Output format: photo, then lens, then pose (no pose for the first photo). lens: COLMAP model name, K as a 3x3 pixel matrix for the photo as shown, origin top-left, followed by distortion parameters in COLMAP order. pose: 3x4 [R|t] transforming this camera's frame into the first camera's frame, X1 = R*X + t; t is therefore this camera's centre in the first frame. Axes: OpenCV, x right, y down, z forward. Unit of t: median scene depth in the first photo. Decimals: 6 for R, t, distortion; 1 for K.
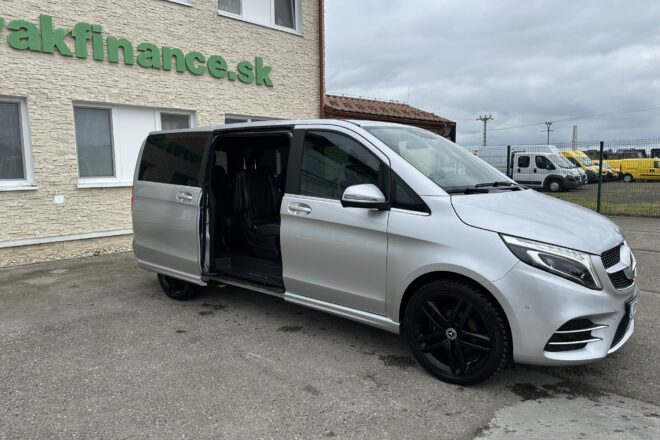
lens RADIAL K [[465.3, 0, 327.5], [0, 465.3, 219.1], [0, 0, 1]] dist [0.000465, -0.002808]
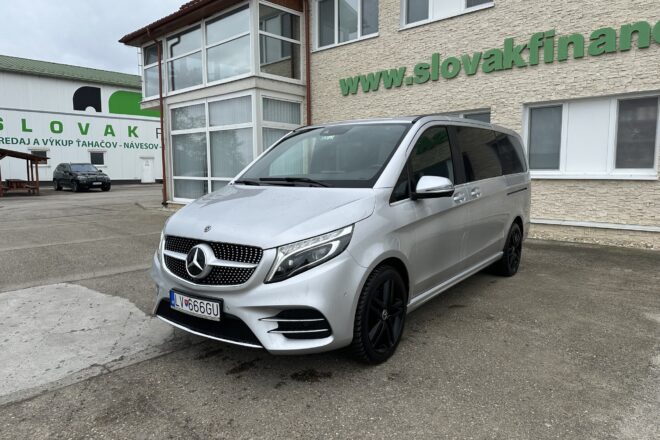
lens RADIAL K [[465.6, 0, 330.0], [0, 465.6, 220.0], [0, 0, 1]] dist [-0.000011, -0.003637]
pose [[0.039858, 0.118375, -0.992169, 0.614315], [-0.102382, 0.988215, 0.113790, -0.047367], [0.993946, 0.097044, 0.051508, 0.466192]]
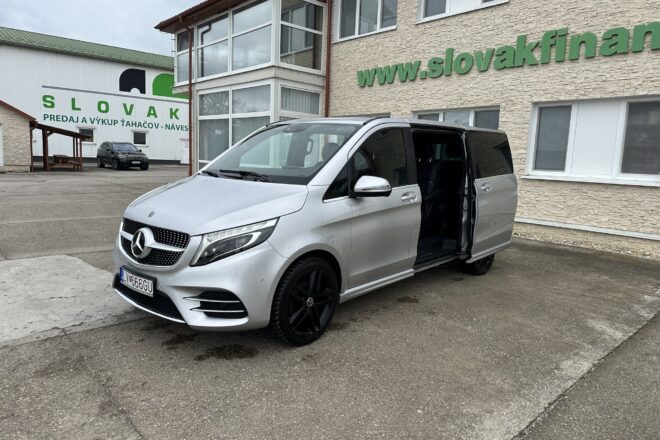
lens RADIAL K [[465.3, 0, 327.5], [0, 465.3, 219.1], [0, 0, 1]] dist [0.000465, -0.002808]
pose [[-0.054806, 0.142880, -0.988221, 0.645778], [-0.143697, 0.978278, 0.149412, -0.068935], [0.988103, 0.150193, -0.033084, 0.558474]]
